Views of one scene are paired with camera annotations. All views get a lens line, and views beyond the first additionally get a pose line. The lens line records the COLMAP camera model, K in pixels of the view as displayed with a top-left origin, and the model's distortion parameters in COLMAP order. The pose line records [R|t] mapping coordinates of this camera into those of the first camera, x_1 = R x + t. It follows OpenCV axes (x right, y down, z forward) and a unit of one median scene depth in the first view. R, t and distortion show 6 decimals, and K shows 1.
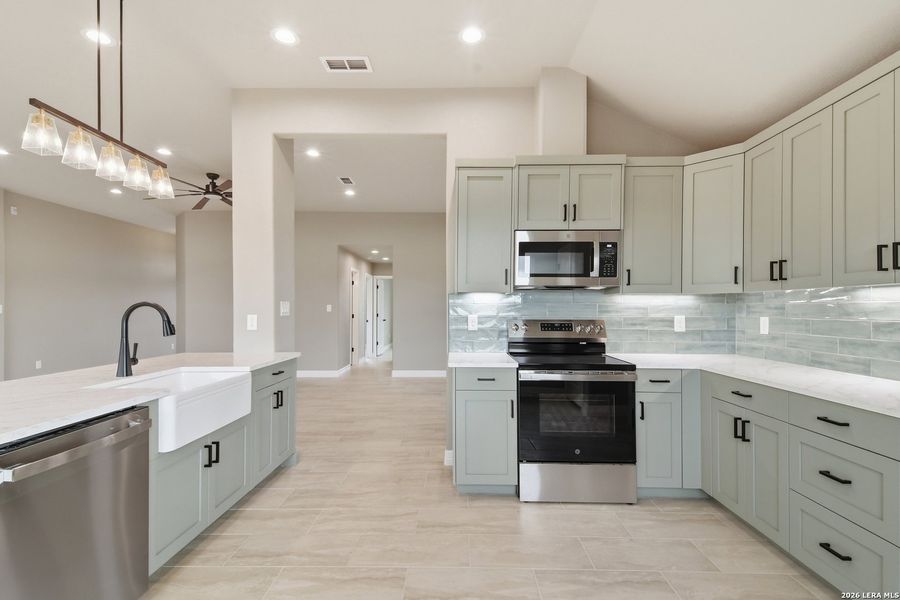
lens RADIAL K [[428.8, 0, 448.2], [0, 428.8, 307.5], [0, 0, 1]] dist [0.075242, -0.044456]
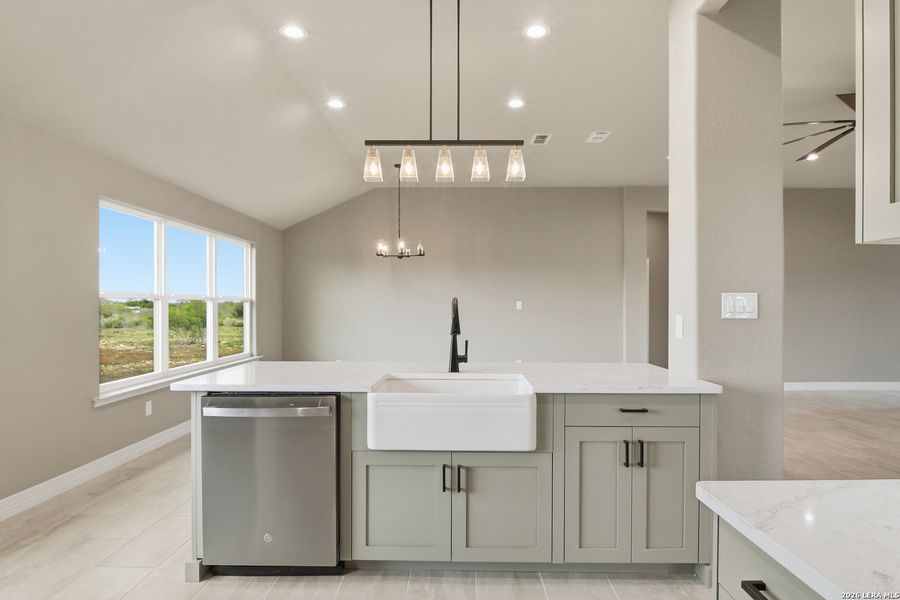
lens RADIAL K [[514.8, 0, 450.9], [0, 514.8, 305.1], [0, 0, 1]] dist [-0.001332, -0.000221]
pose [[0.016930, 0.002168, -0.999854, 0.348706], [-0.000887, 0.999997, 0.002153, 0.000200], [0.999856, 0.000851, 0.016932, 0.763929]]
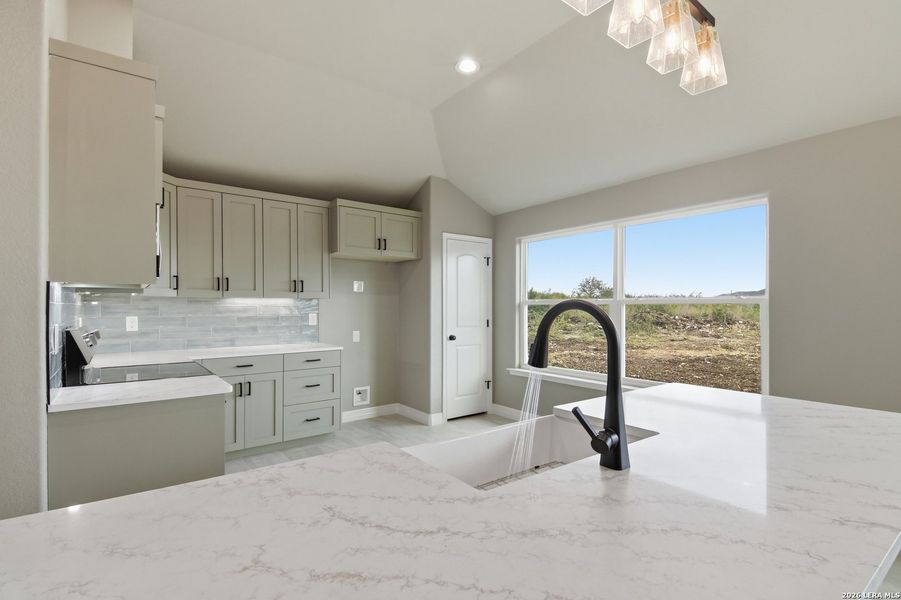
lens RADIAL K [[429.3, 0, 448.7], [0, 429.3, 307.5], [0, 0, 1]] dist [0.075242, -0.044456]
pose [[-0.619753, -0.000879, 0.784797, -0.751143], [-0.000923, 0.999999, 0.000390, -0.003658], [-0.784797, -0.000483, -0.619753, 1.099200]]
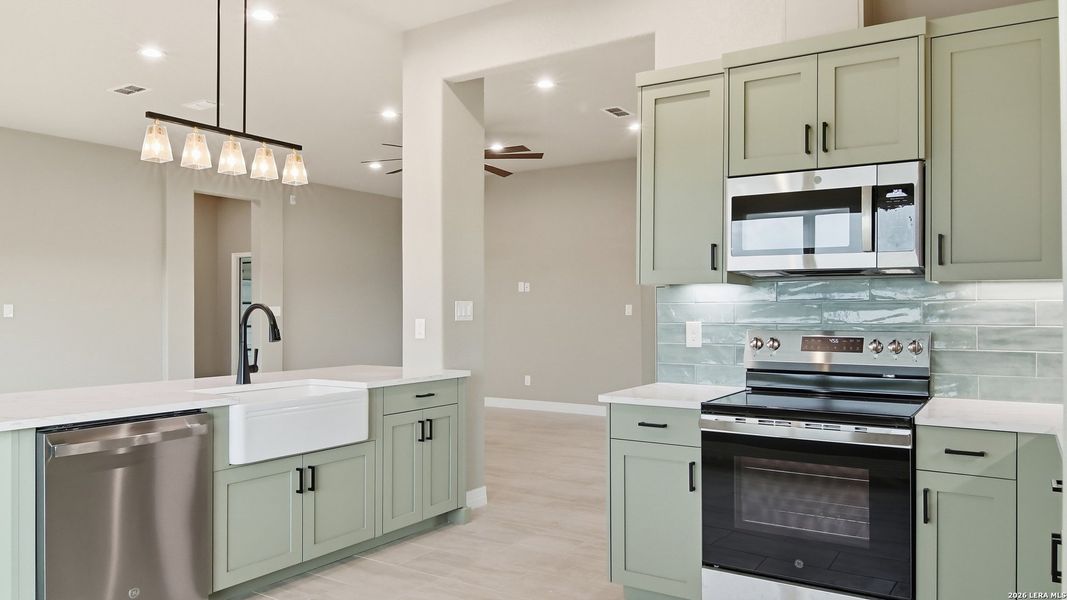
lens RADIAL K [[744.1, 0, 533.5], [0, 744.1, 300.0], [0, 0, 1]] dist [0.002185, -0.000893]
pose [[0.846745, -0.008632, -0.531929, 0.487065], [0.002486, 0.999922, -0.012270, -0.000033], [0.531993, 0.009067, 0.846700, -0.004313]]
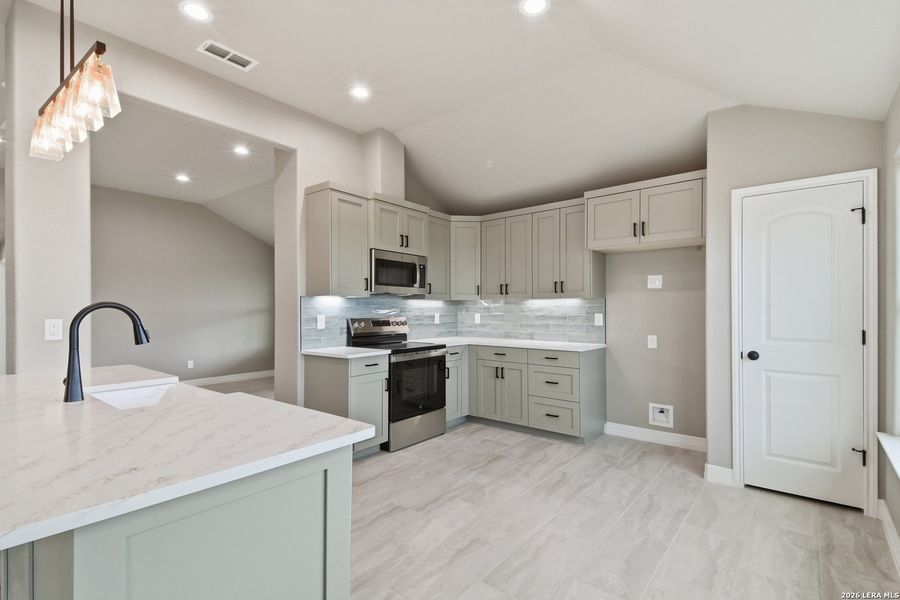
lens RADIAL K [[428.8, 0, 448.2], [0, 428.8, 307.5], [0, 0, 1]] dist [0.075242, -0.044456]
pose [[0.618223, -0.000653, 0.786002, -0.733388], [0.002294, 0.999997, -0.000973, -0.001611], [-0.785999, 0.002405, 0.618223, 0.026769]]
